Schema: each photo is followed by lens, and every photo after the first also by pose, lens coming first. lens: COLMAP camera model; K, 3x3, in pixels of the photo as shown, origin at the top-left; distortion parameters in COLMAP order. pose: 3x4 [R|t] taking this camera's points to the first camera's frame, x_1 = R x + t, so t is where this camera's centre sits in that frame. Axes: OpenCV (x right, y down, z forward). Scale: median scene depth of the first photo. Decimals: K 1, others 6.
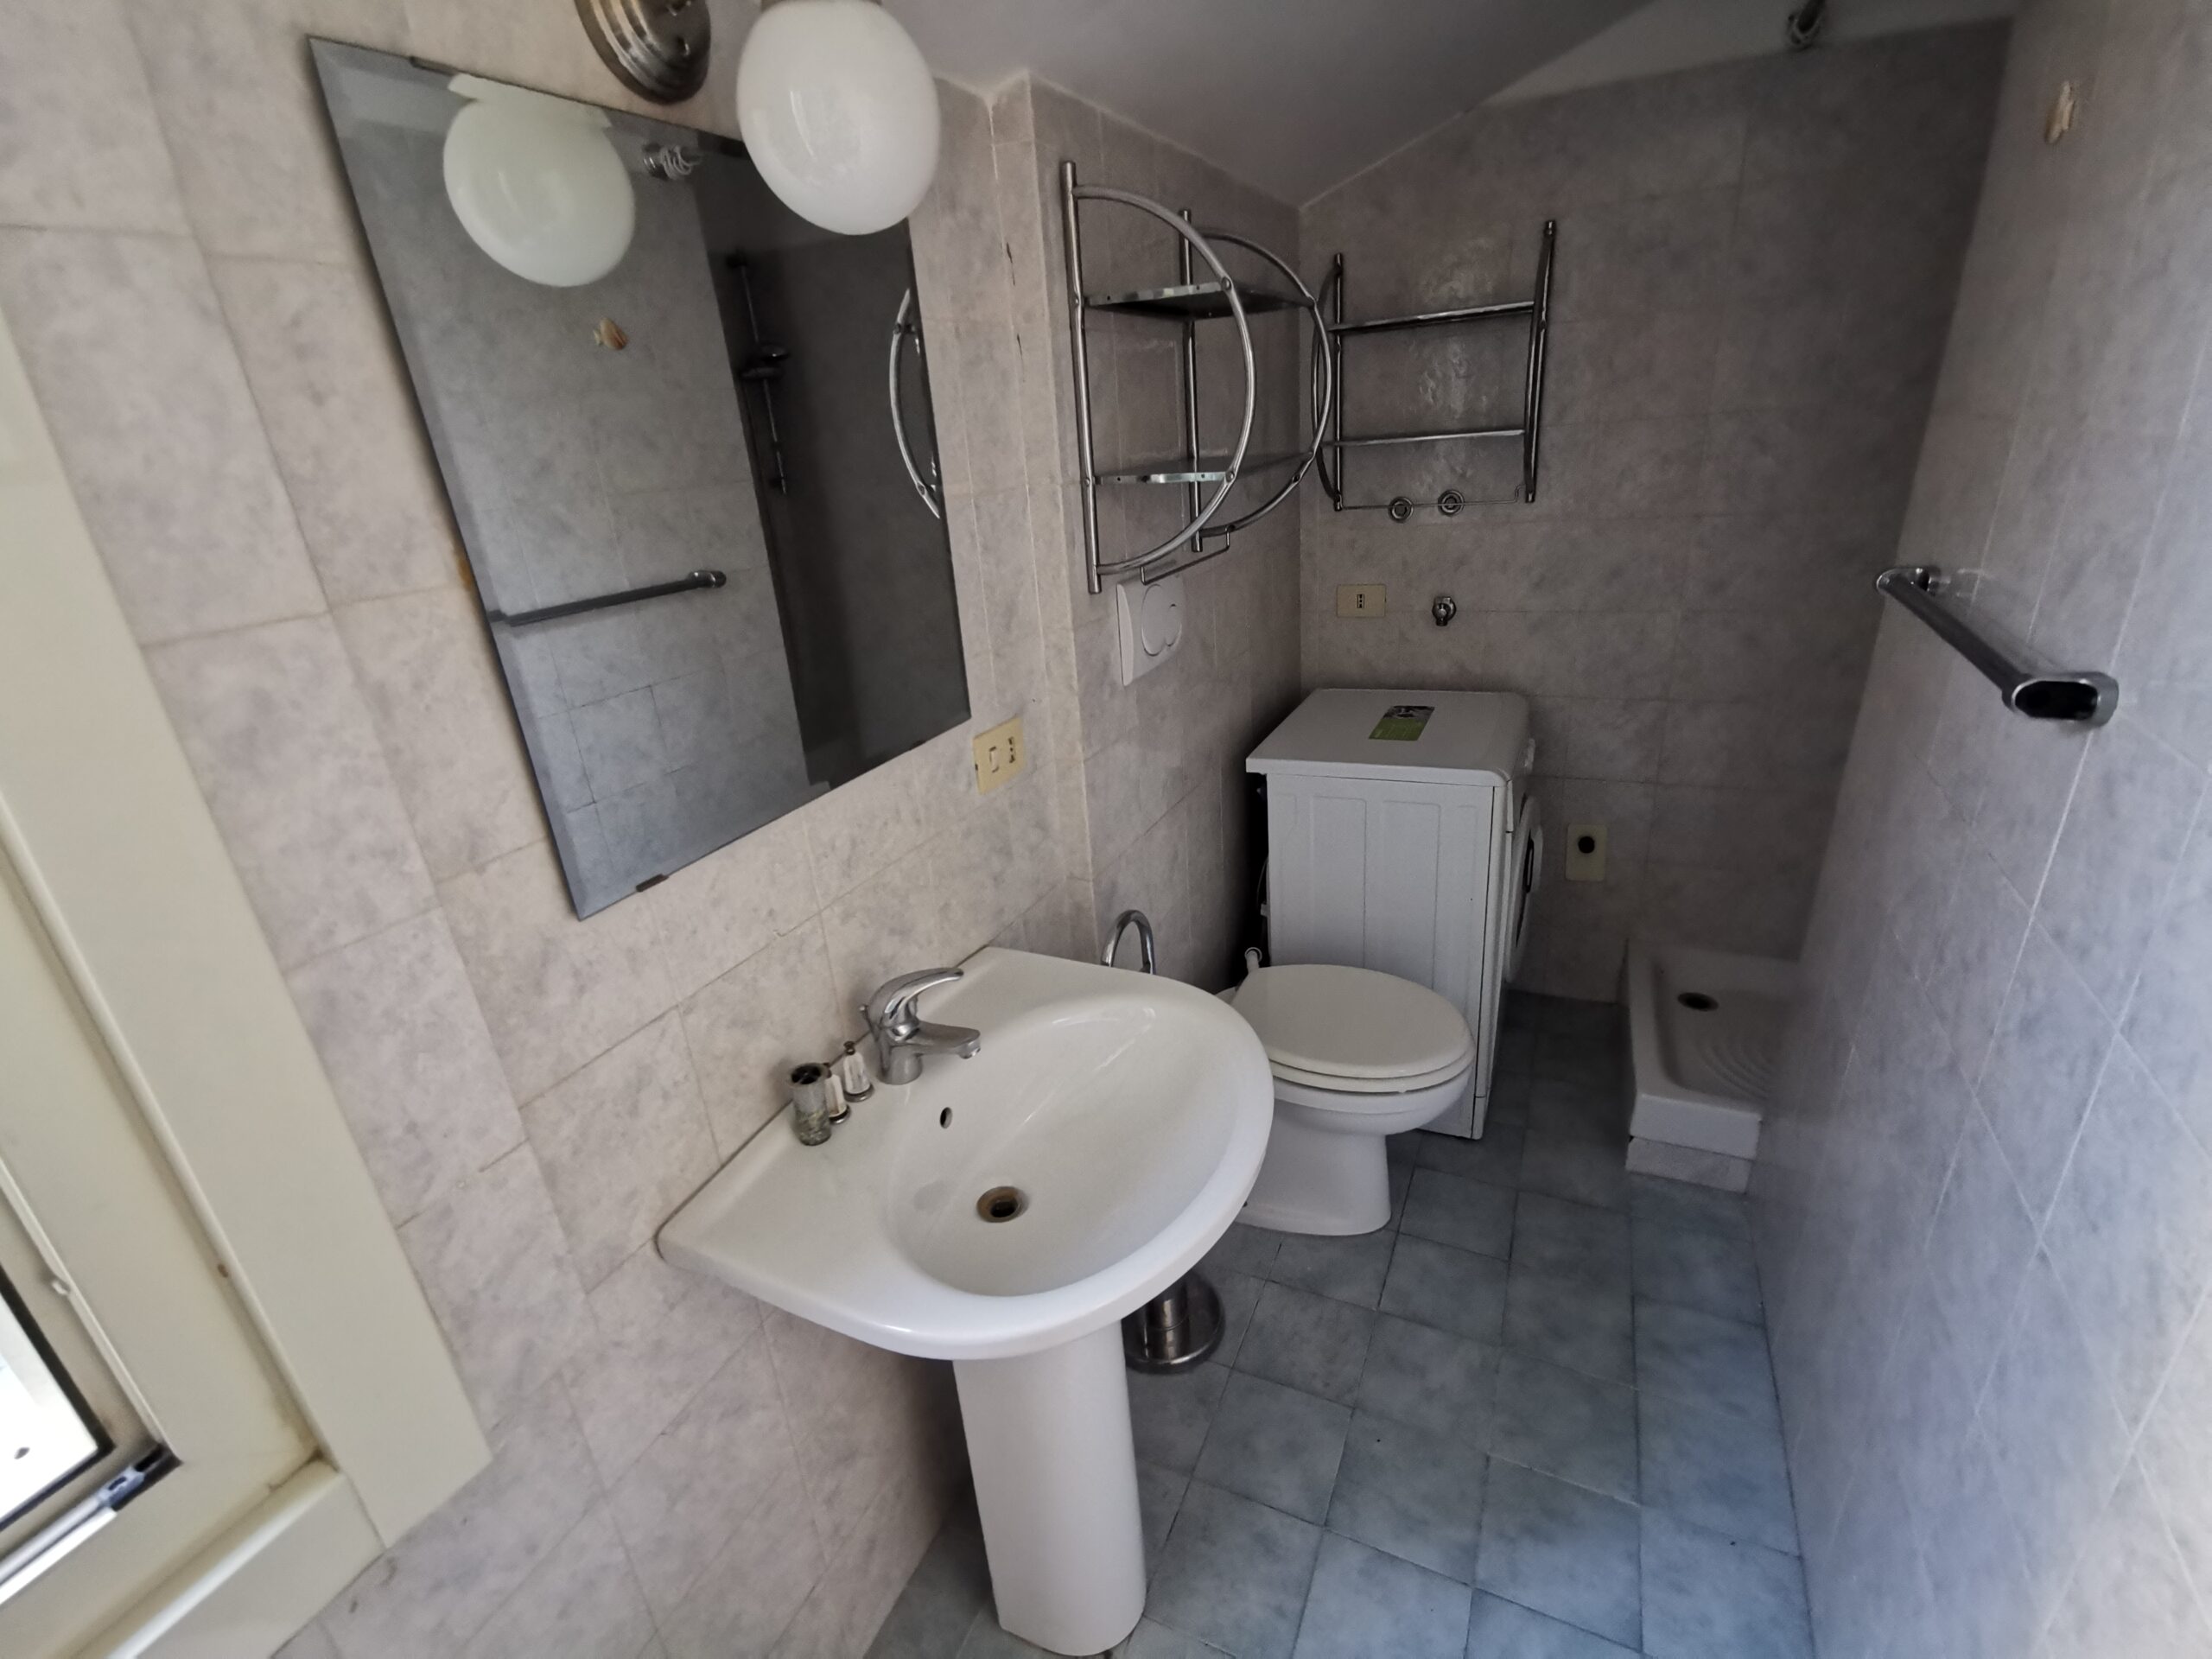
lens RADIAL K [[1014.0, 0, 1094.1], [0, 1014.0, 831.3], [0, 0, 1]] dist [0.004051, 0.000309]
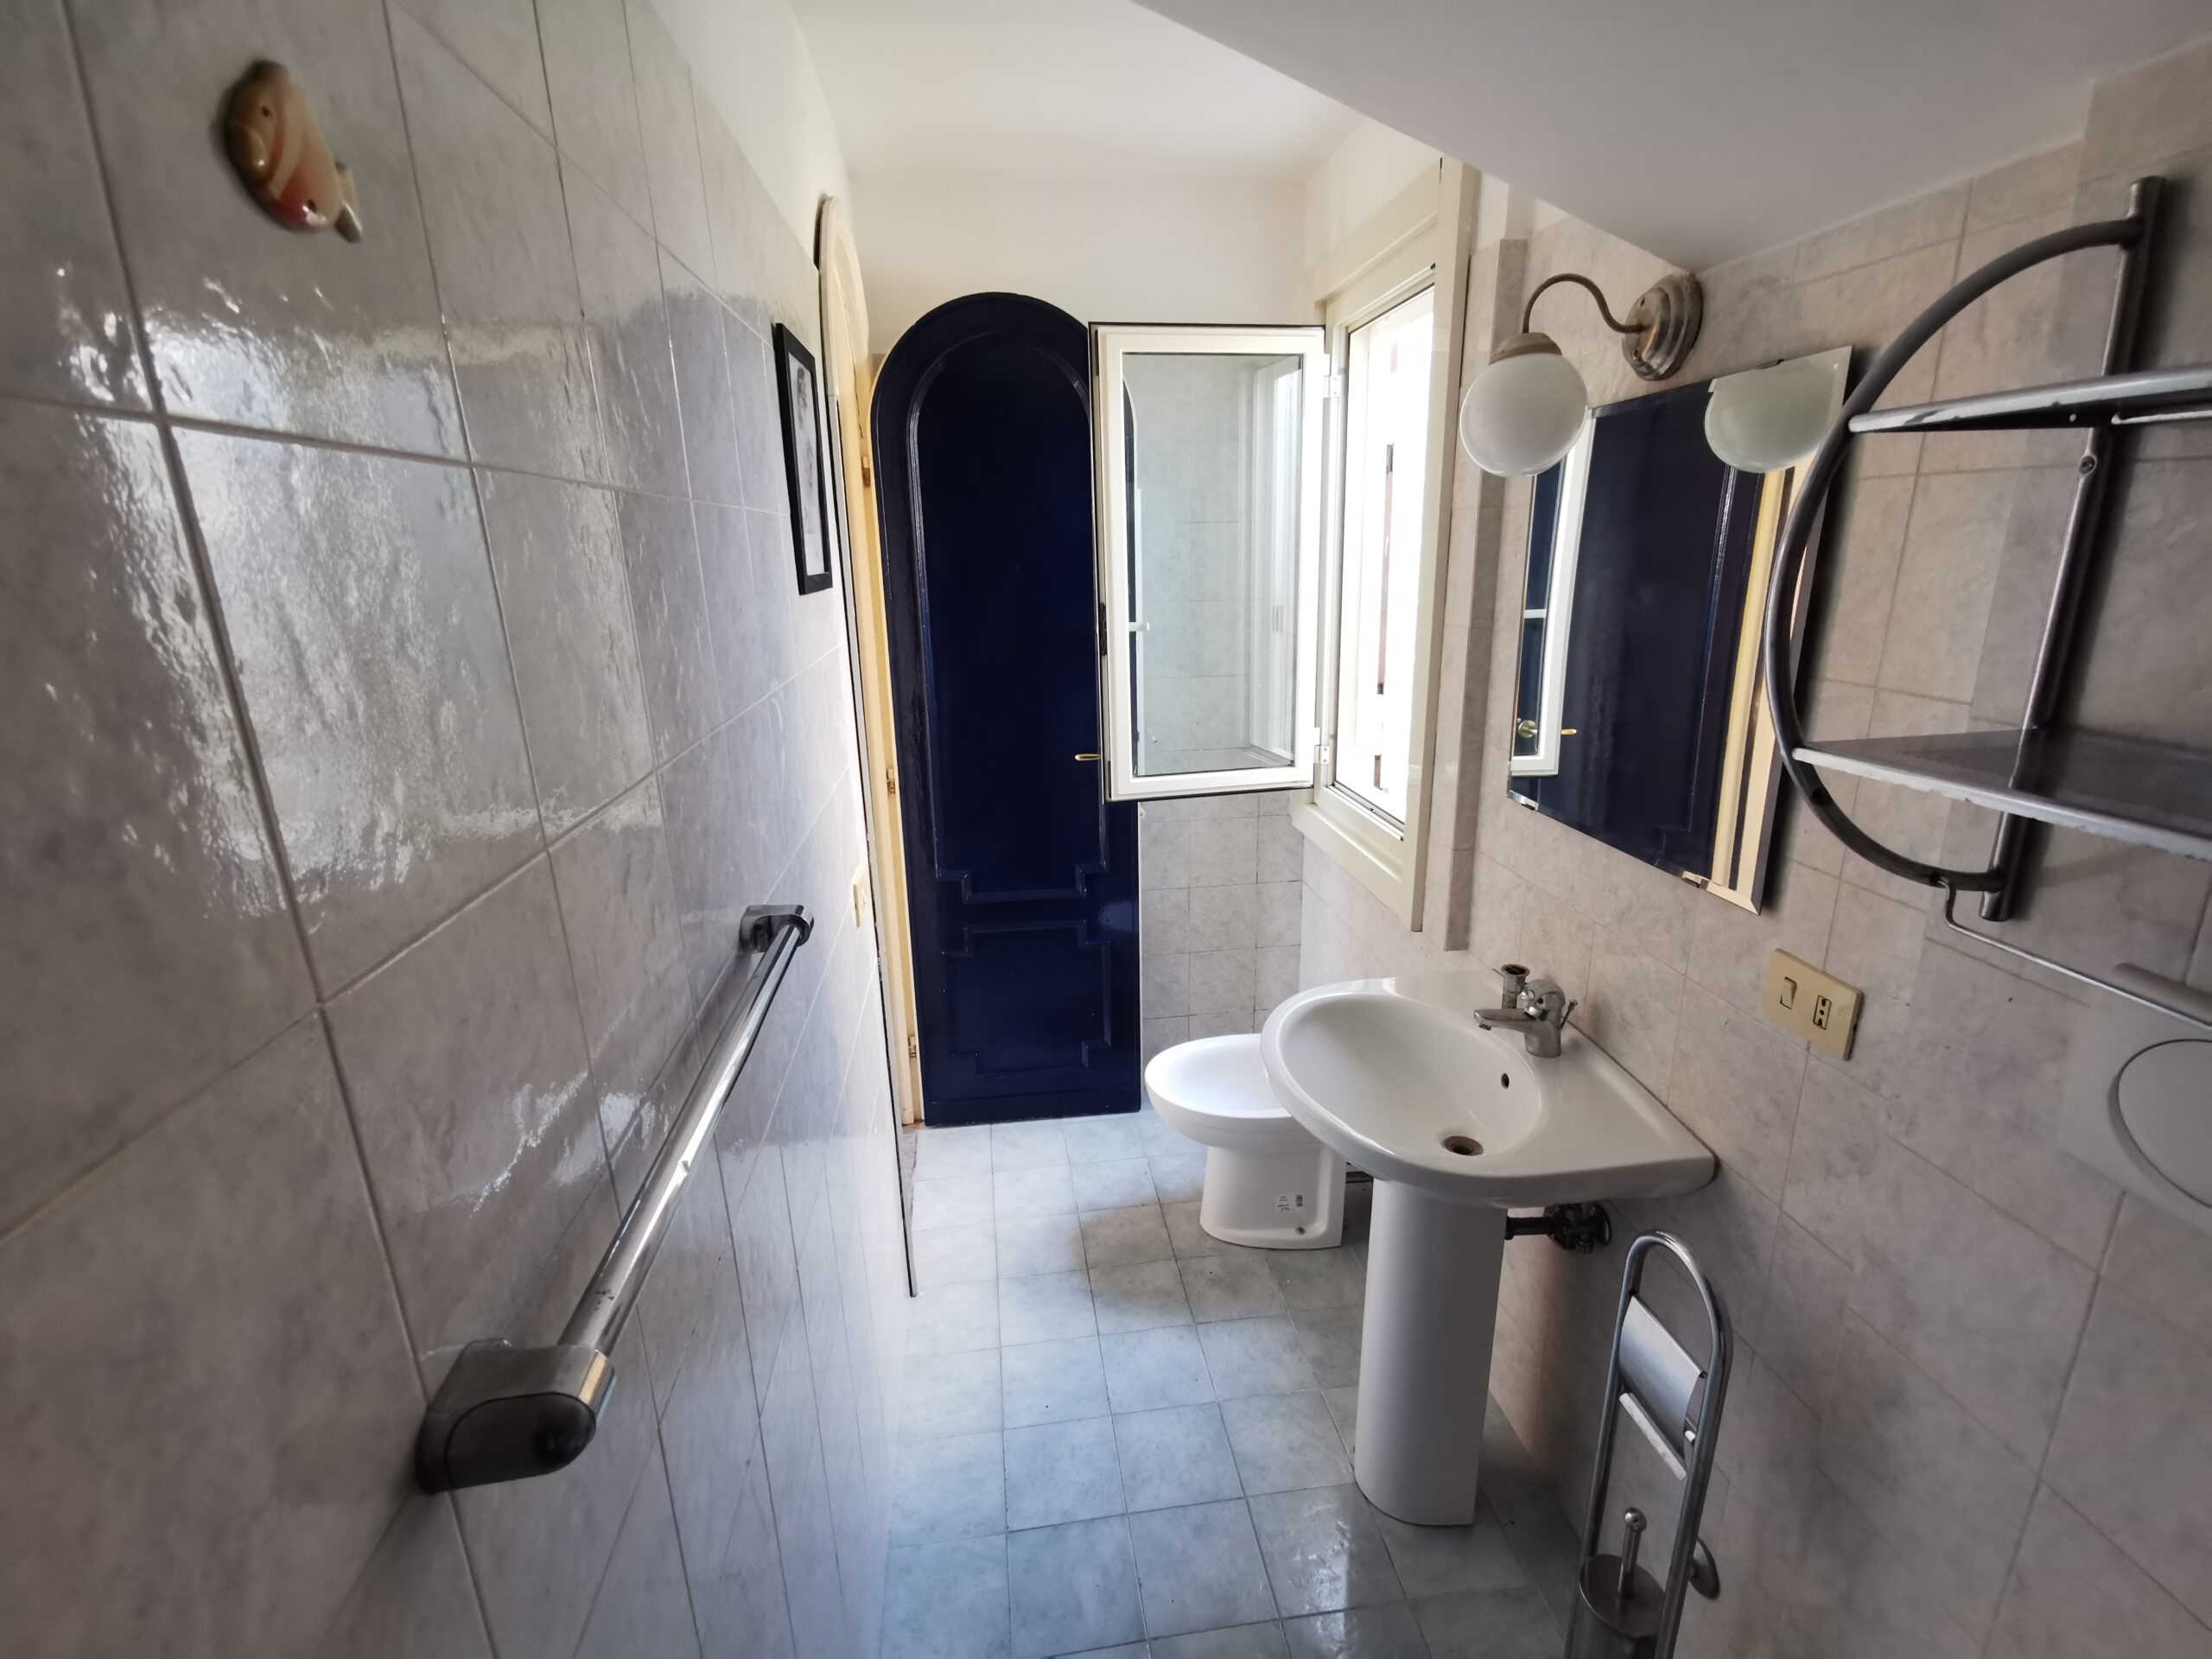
lens RADIAL K [[1014.0, 0, 1094.1], [0, 1014.0, 831.3], [0, 0, 1]] dist [0.004051, 0.000309]
pose [[-0.836004, 0.227232, -0.499463, 0.769059], [-0.140834, 0.790882, 0.595543, -0.596122], [0.530343, 0.568218, -0.629178, 1.151305]]
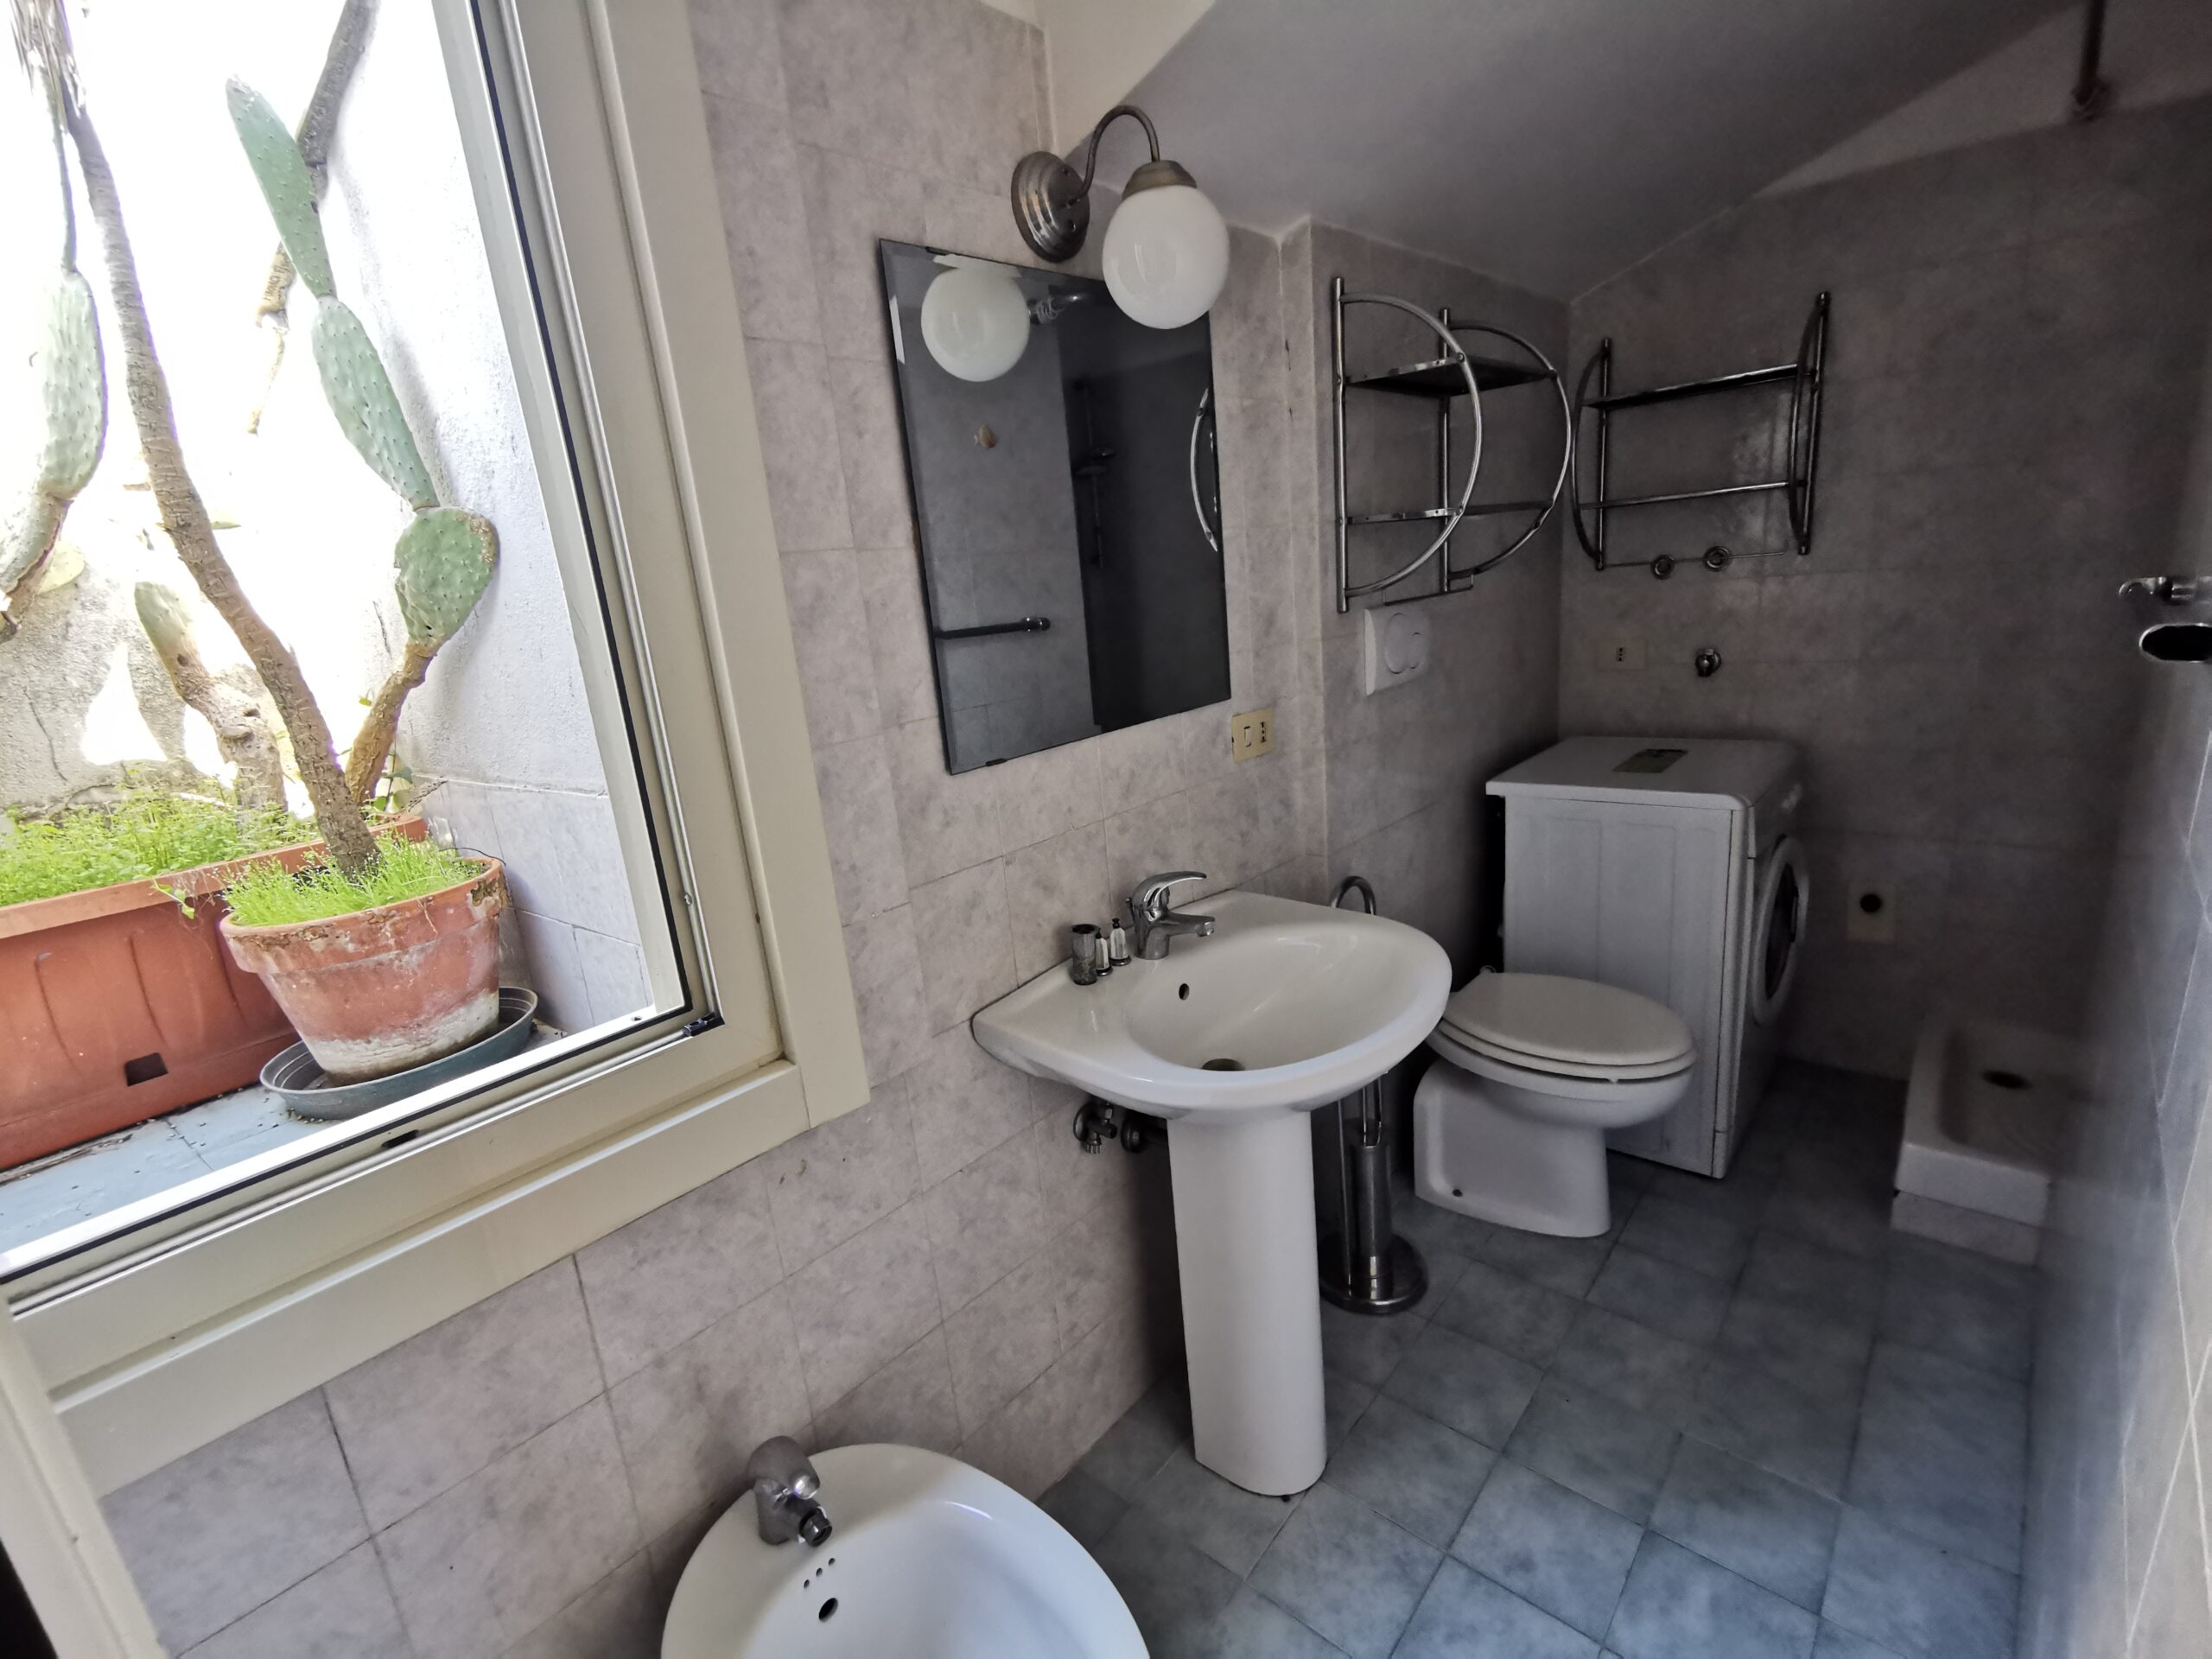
lens RADIAL K [[1014.0, 0, 1094.1], [0, 1014.0, 831.3], [0, 0, 1]] dist [0.004051, 0.000309]
pose [[0.959599, 0.062042, -0.274446, 0.069919], [-0.089803, 0.991906, -0.089764, 0.174309], [0.266656, 0.110783, 0.957404, -0.229539]]
